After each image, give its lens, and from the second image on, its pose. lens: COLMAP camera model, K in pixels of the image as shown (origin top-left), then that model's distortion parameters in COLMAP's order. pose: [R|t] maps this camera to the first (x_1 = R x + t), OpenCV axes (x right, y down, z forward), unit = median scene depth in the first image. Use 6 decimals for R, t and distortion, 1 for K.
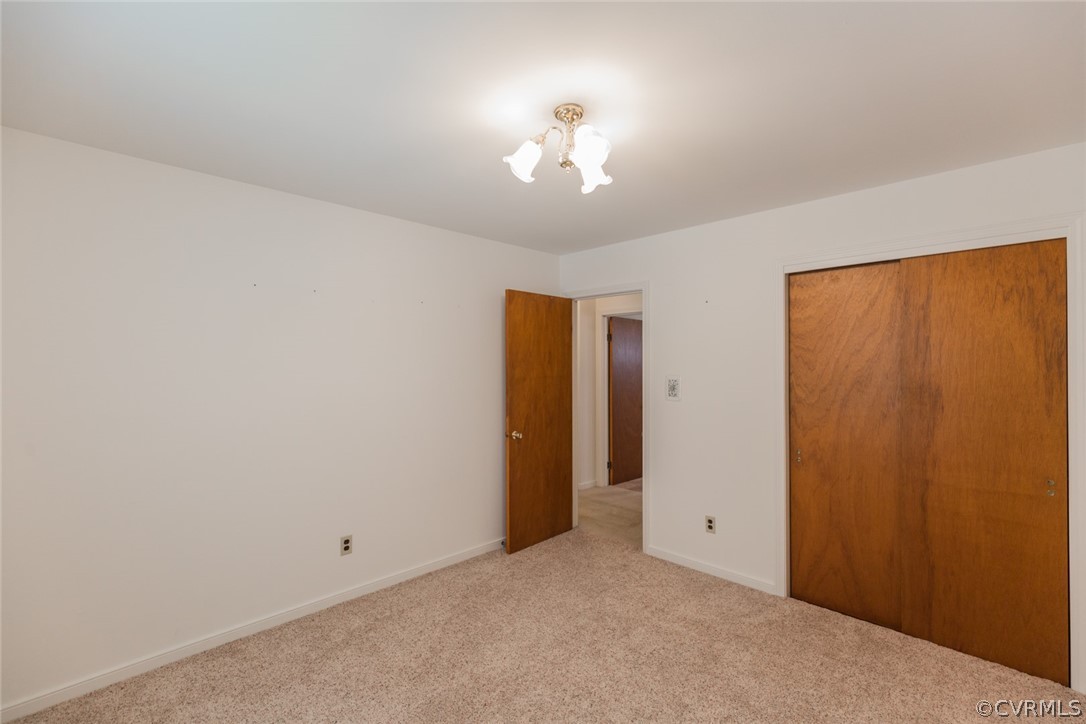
lens RADIAL K [[485.8, 0, 544.8], [0, 485.8, 360.6], [0, 0, 1]] dist [0.007855, -0.001181]
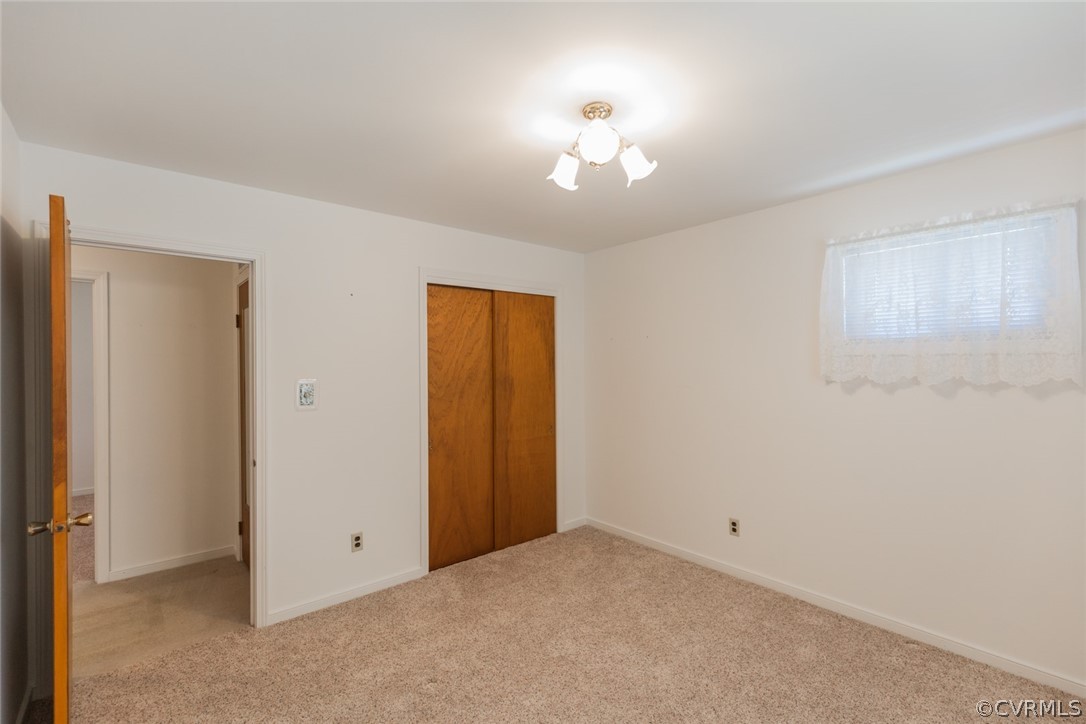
lens RADIAL K [[485.8, 0, 544.8], [0, 485.8, 364.8], [0, 0, 1]] dist [0.007855, -0.001181]
pose [[0.078424, 0.001174, 0.996919, -0.654523], [0.001330, 0.999998, -0.001282, 0.011851], [-0.996919, 0.001426, 0.078422, 0.714314]]
